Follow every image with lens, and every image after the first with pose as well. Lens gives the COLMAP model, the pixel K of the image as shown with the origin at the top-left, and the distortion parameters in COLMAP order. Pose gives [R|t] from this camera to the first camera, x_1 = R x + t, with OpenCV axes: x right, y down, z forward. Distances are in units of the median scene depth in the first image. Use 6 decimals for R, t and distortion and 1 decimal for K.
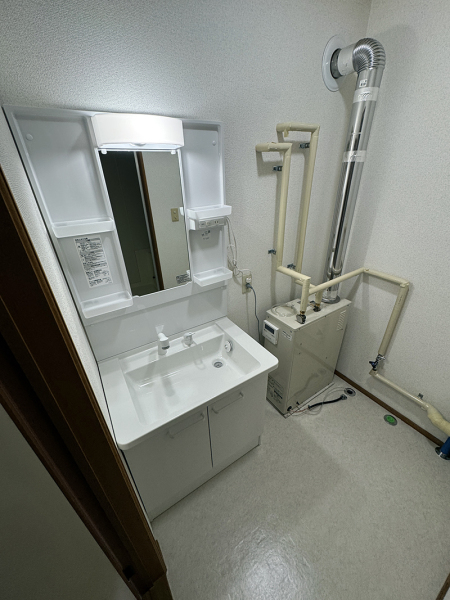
lens RADIAL K [[241.7, 0, 227.3], [0, 241.7, 298.4], [0, 0, 1]] dist [0.002780, 0.000420]
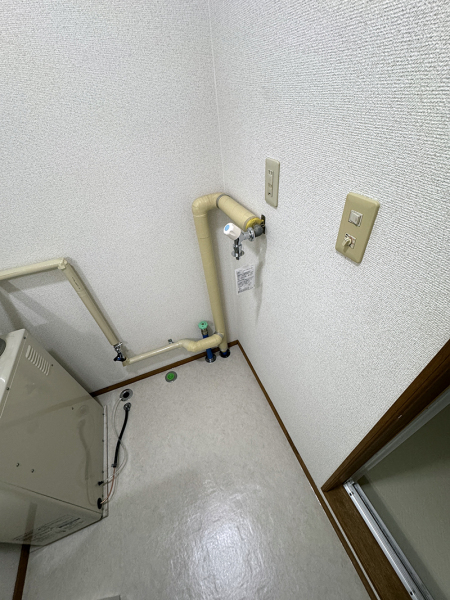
lens RADIAL K [[241.7, 0, 227.3], [0, 241.7, 298.4], [0, 0, 1]] dist [0.002780, 0.000420]
pose [[0.209384, -0.655481, 0.725605, 0.222952], [0.528056, 0.700346, 0.480284, -0.062958], [-0.822991, 0.282597, 0.492772, 0.248190]]
